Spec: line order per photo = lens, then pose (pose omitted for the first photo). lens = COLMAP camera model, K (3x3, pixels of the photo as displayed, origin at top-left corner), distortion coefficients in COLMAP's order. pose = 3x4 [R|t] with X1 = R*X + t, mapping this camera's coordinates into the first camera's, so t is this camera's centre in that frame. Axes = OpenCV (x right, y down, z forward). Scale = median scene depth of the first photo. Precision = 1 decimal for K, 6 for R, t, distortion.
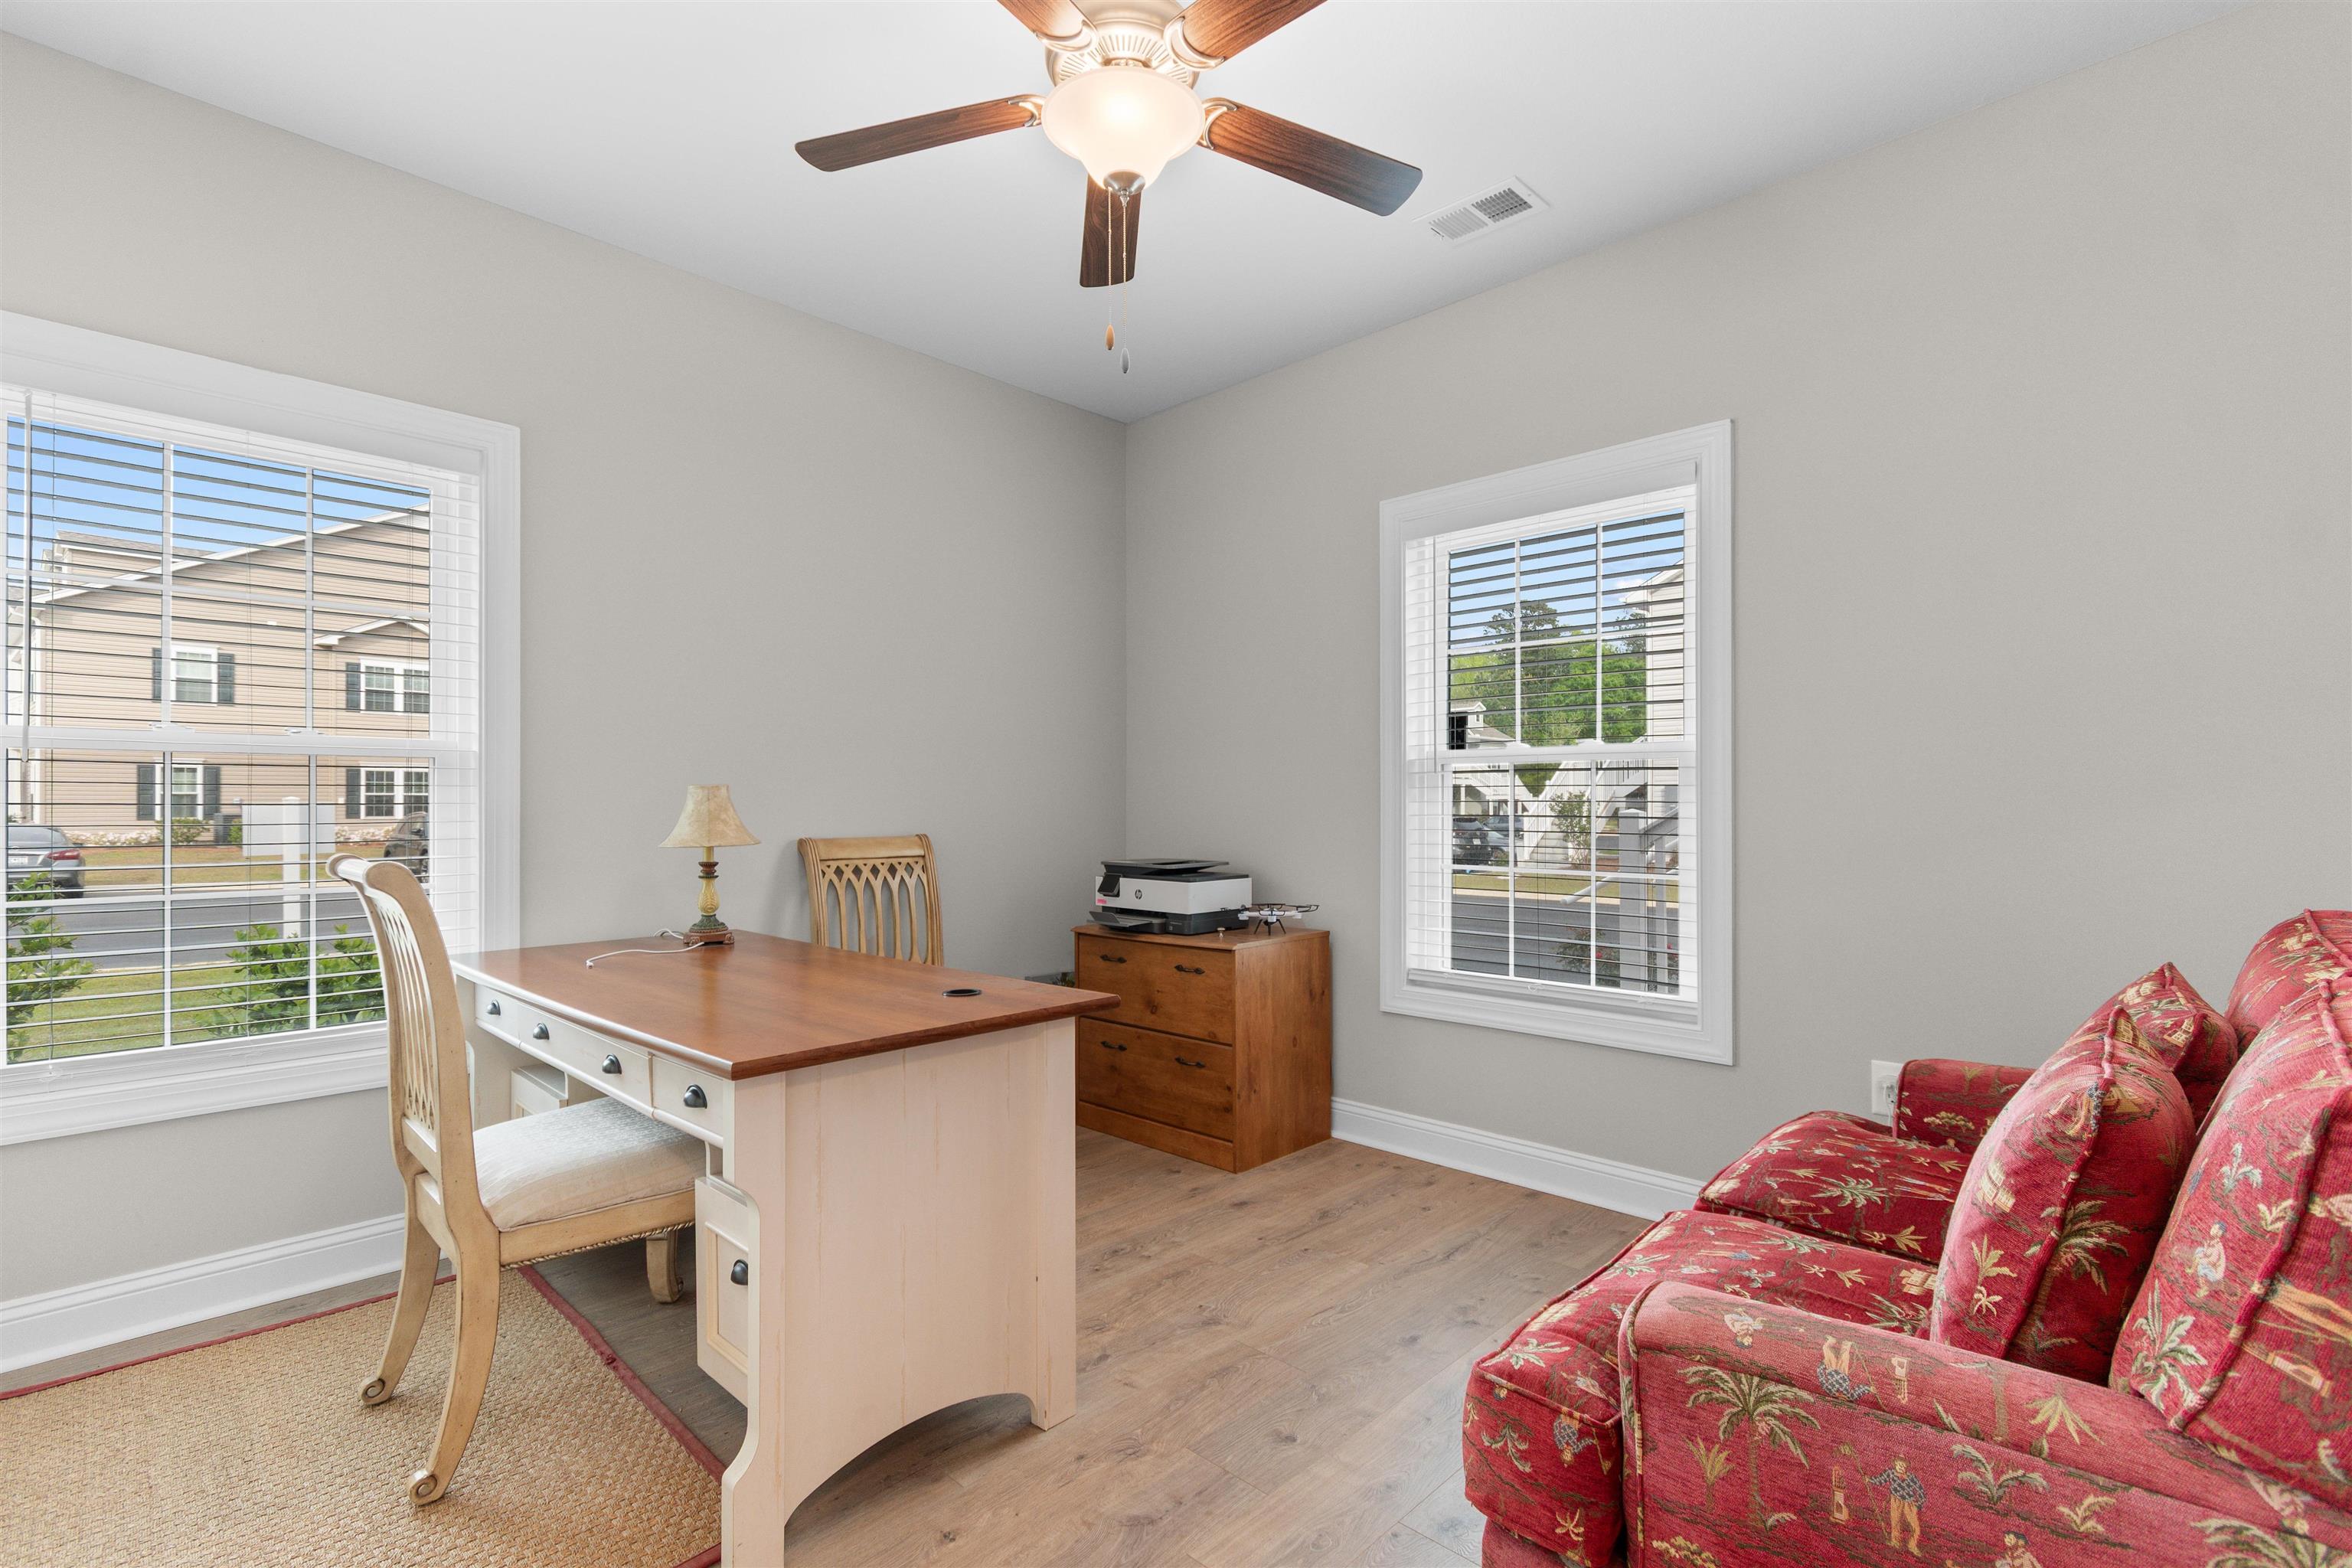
lens RADIAL K [[1050.7, 0, 1182.6], [0, 1050.7, 799.6], [0, 0, 1]] dist [0.003615, -0.000488]
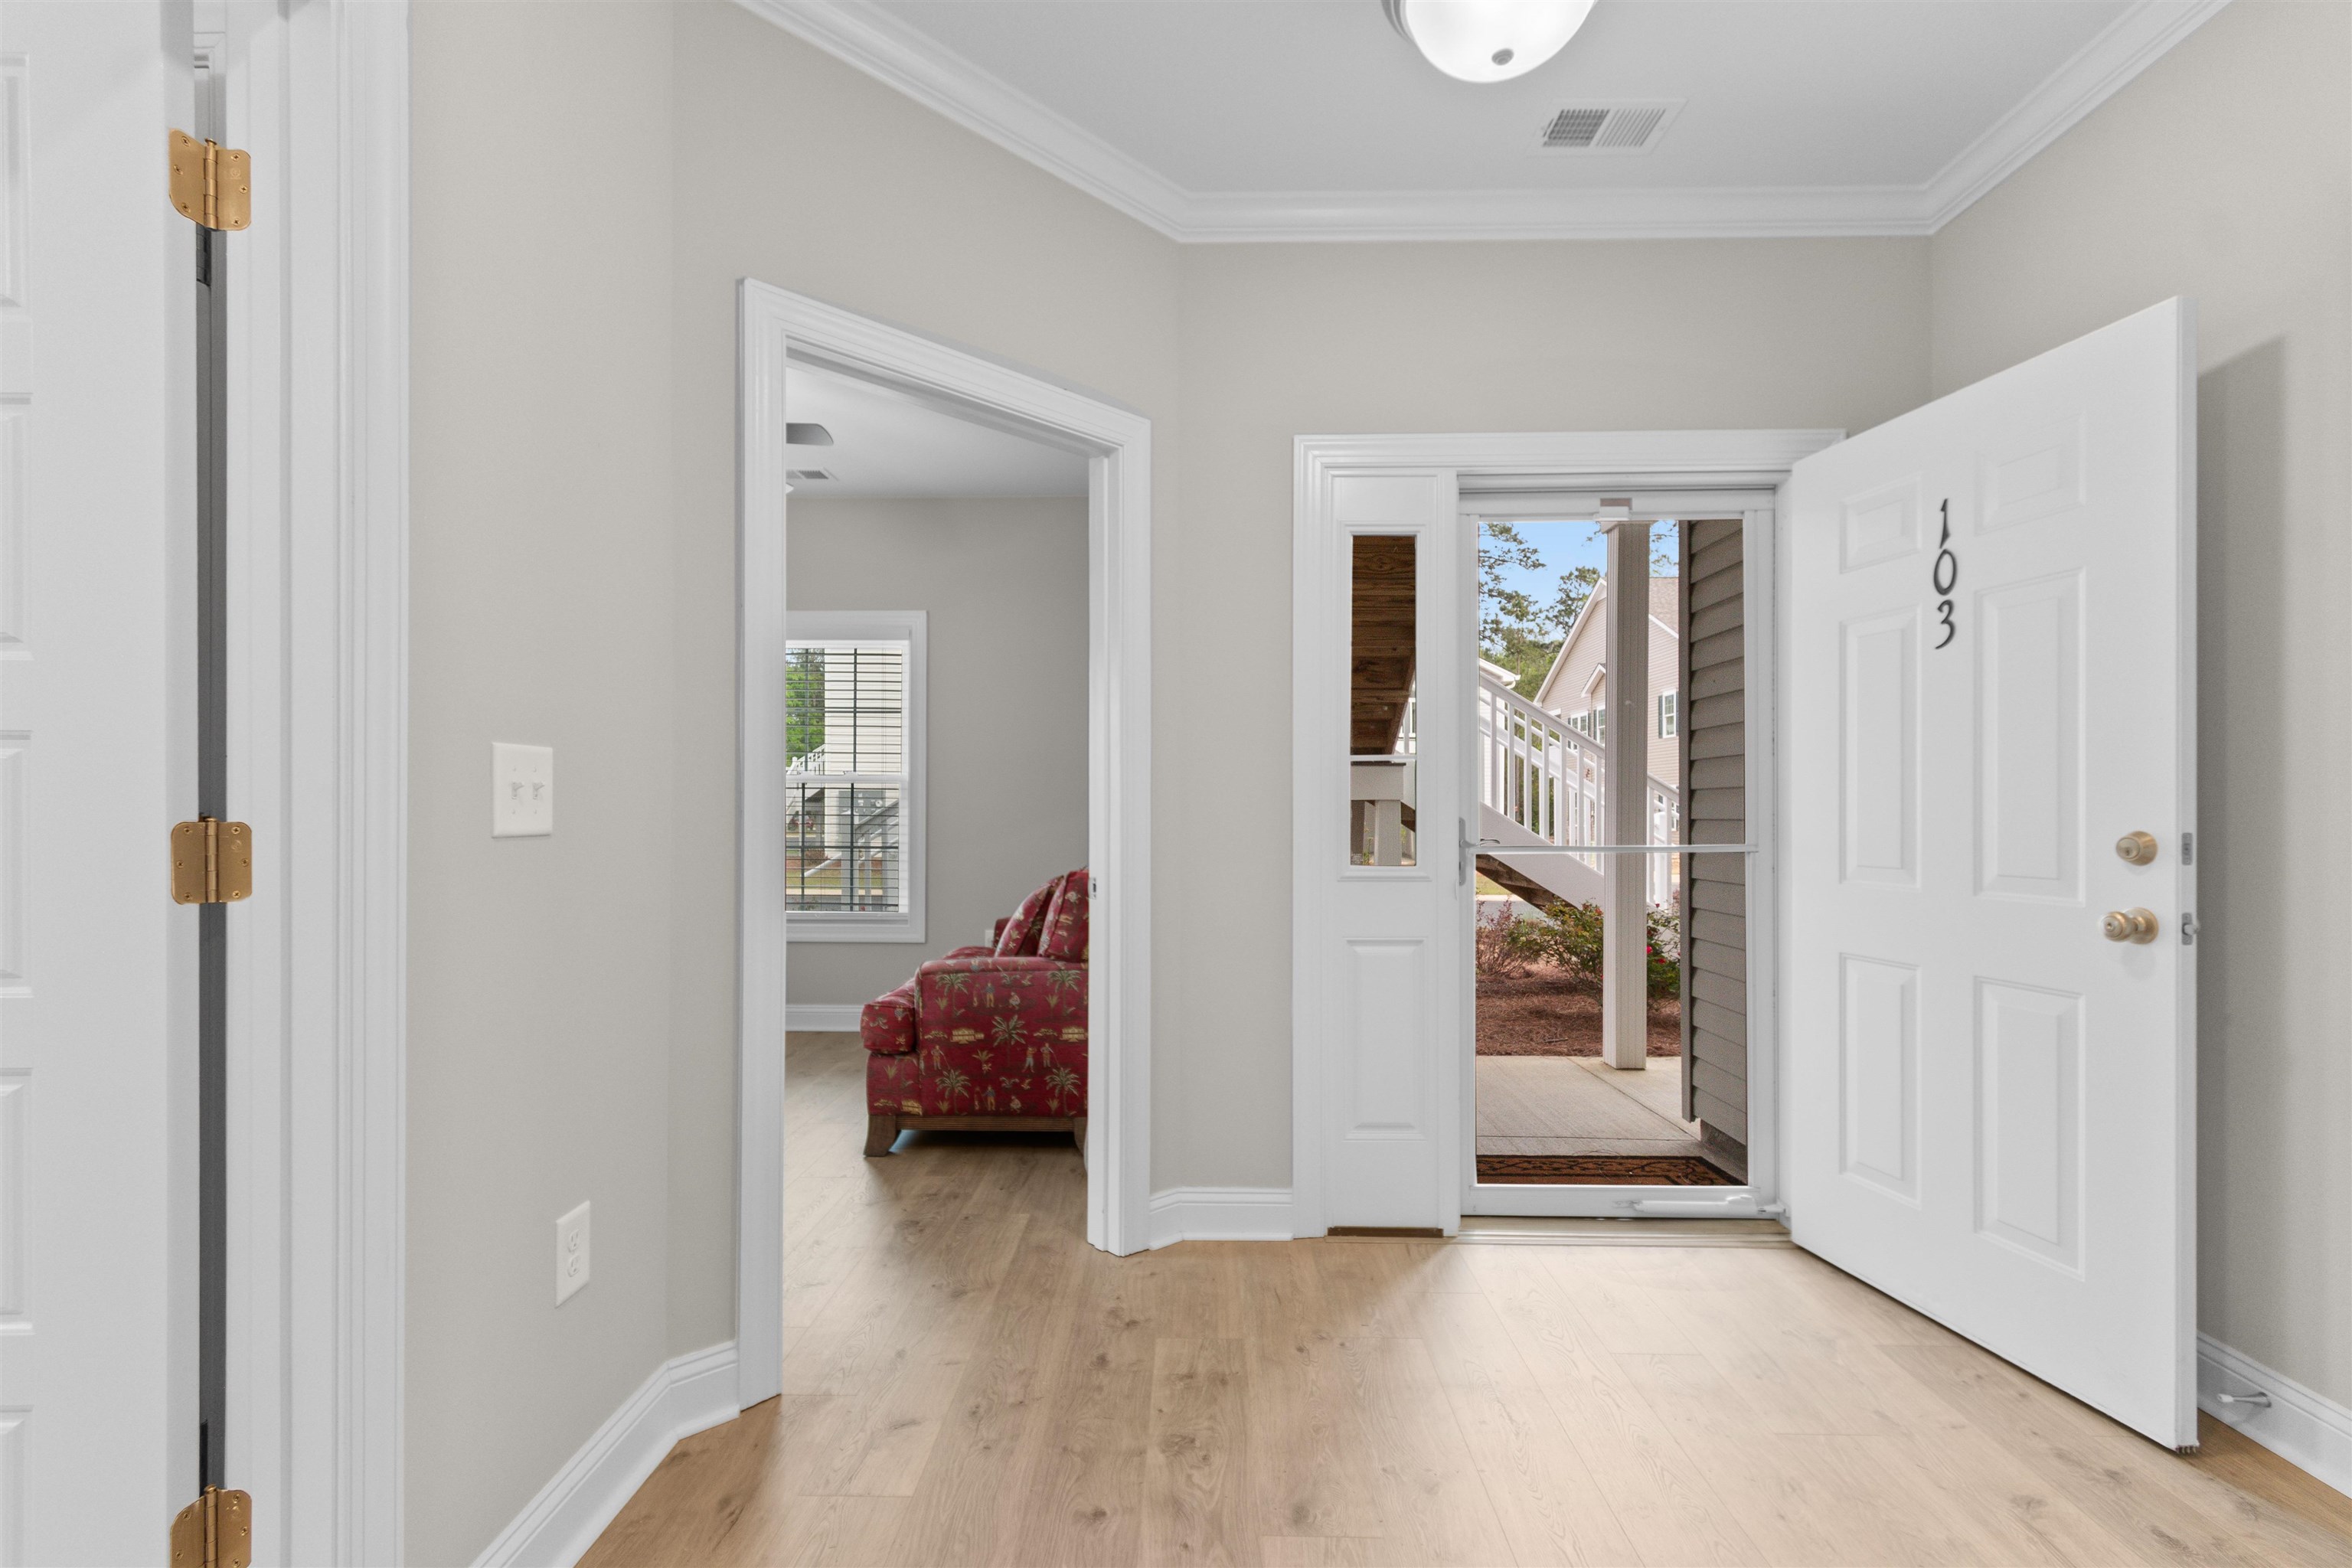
lens RADIAL K [[1050.7, 0, 1182.6], [0, 1050.7, 799.6], [0, 0, 1]] dist [0.003615, -0.000488]
pose [[0.723845, 0.009146, 0.689902, -1.164445], [-0.005191, 0.999956, -0.007810, -0.002125], [-0.689943, 0.002072, 0.723860, -1.805233]]
